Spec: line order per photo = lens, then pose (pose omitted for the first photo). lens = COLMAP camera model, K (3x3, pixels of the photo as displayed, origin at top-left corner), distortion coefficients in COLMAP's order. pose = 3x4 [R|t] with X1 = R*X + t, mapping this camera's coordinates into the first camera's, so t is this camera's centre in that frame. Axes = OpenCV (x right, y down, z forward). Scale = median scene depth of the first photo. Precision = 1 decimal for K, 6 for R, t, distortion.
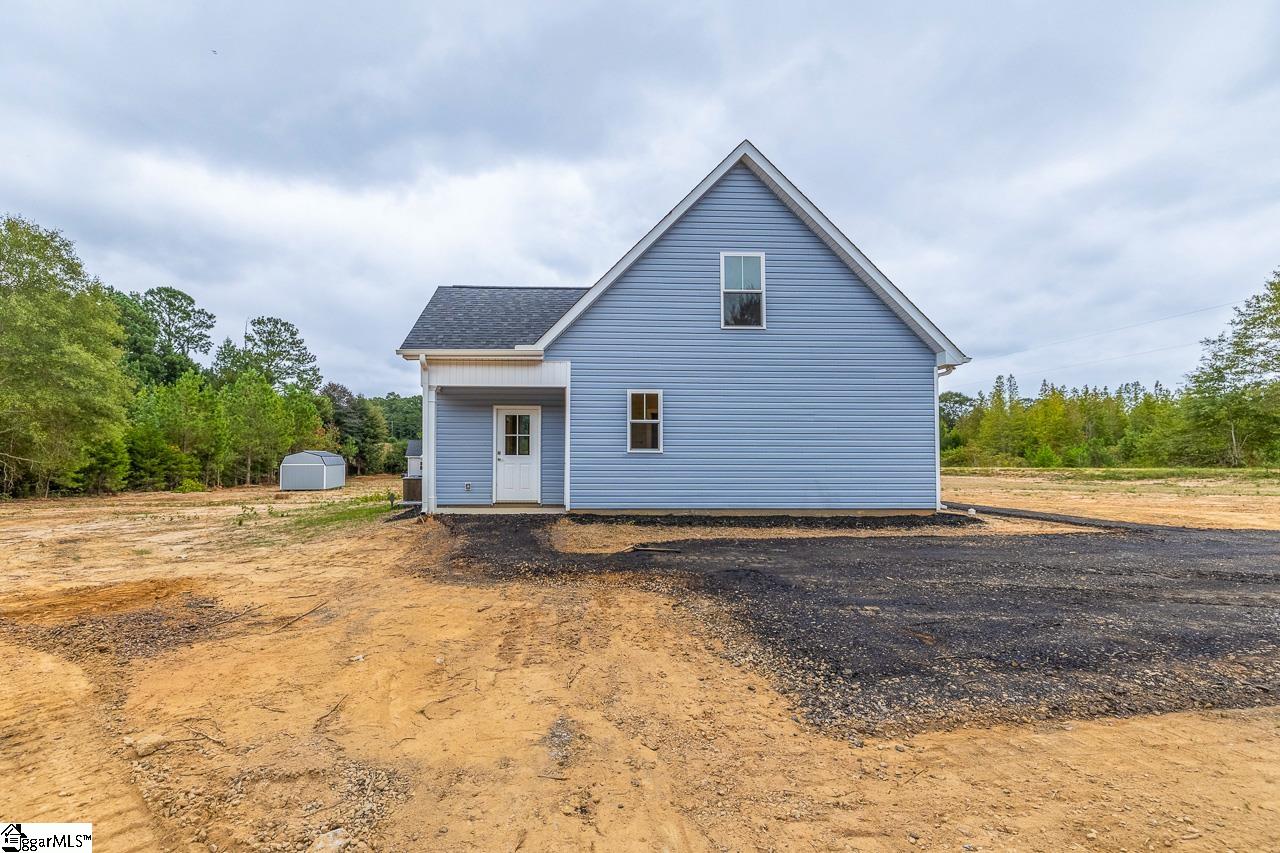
lens RADIAL K [[568.2, 0, 617.6], [0, 568.2, 445.9], [0, 0, 1]] dist [0.000458, 0.000191]
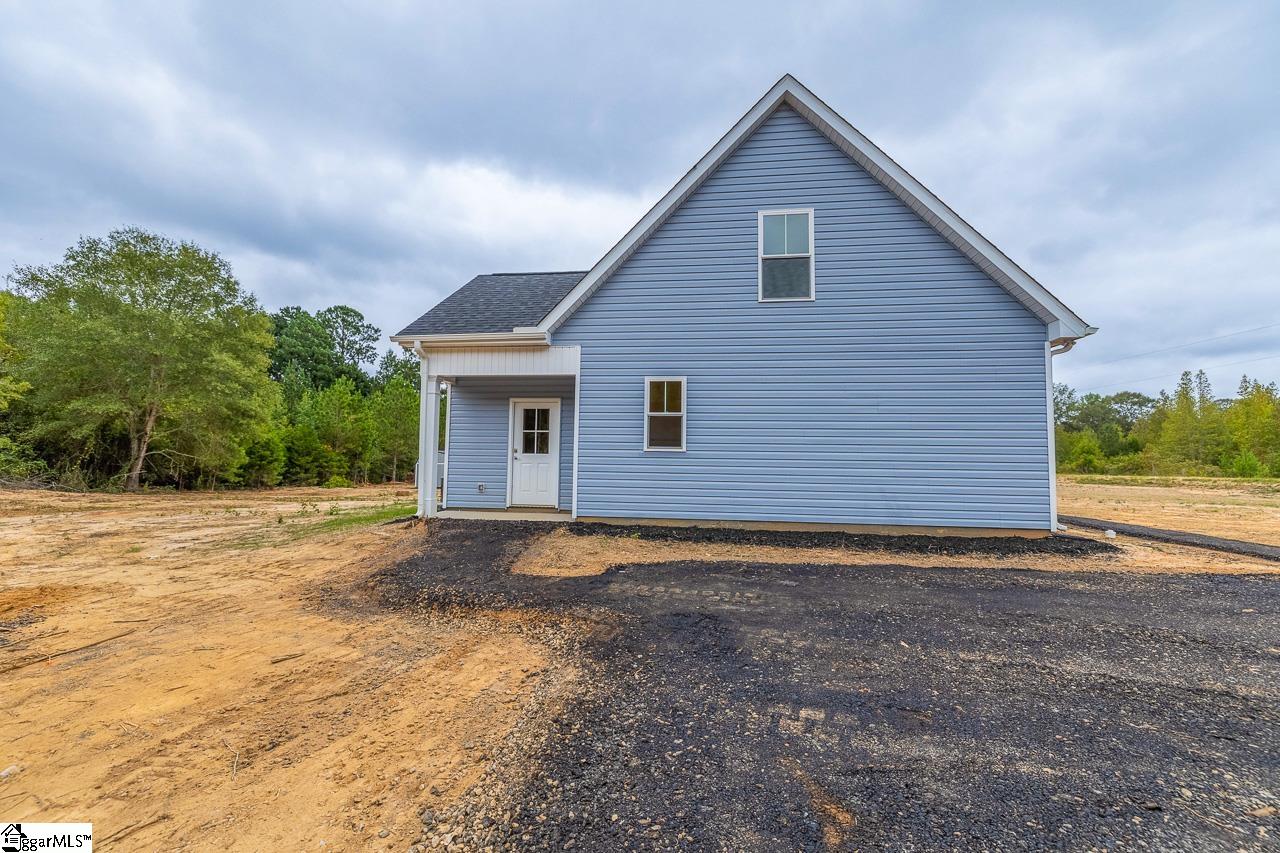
lens RADIAL K [[572.1, 0, 638.7], [0, 572.1, 428.1], [0, 0, 1]] dist [0.001159, -0.000283]
pose [[0.985562, 0.001449, -0.169306, 0.151780], [-0.007377, 0.999381, -0.034394, 0.006601], [0.169151, 0.035146, 0.984963, 0.157914]]
